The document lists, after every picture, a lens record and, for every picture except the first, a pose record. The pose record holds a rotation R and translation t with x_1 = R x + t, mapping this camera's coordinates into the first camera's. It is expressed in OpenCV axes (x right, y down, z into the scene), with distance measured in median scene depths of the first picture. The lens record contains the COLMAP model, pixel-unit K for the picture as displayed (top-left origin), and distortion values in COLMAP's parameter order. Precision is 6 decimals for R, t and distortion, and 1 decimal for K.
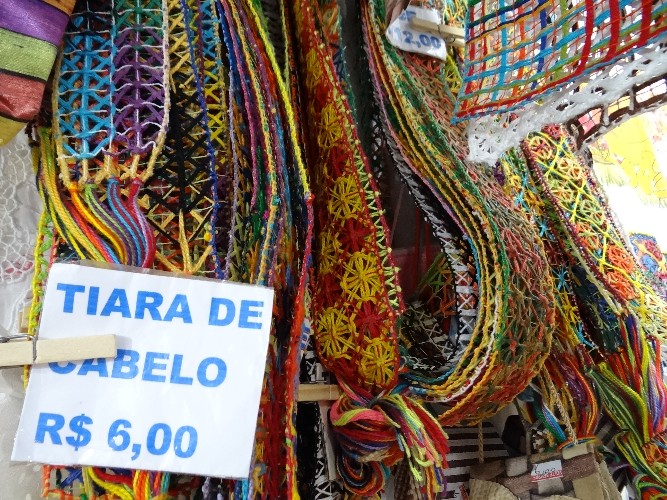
lens RADIAL K [[520.9, 0, 331.0], [0, 520.9, 251.5], [0, 0, 1]] dist [-0.013001, -0.001960]
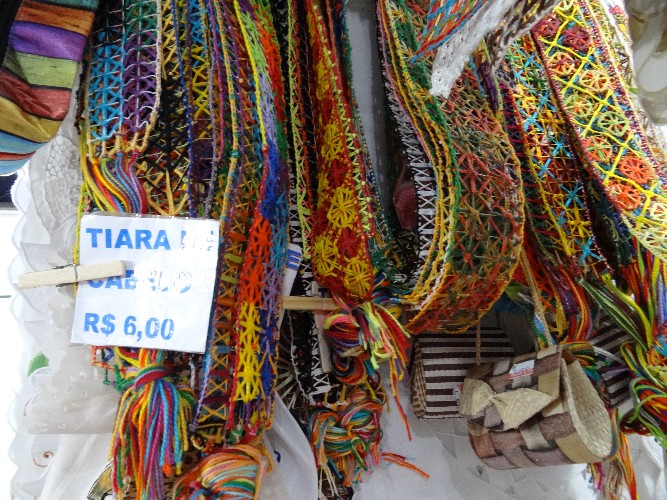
lens RADIAL K [[520.9, 0, 331.0], [0, 520.9, 251.5], [0, 0, 1]] dist [-0.013001, -0.001960]
pose [[0.954437, -0.059038, -0.292514, 0.435432], [0.090054, 0.991518, 0.093717, 0.038168], [0.284500, -0.115789, 0.951658, -0.174045]]
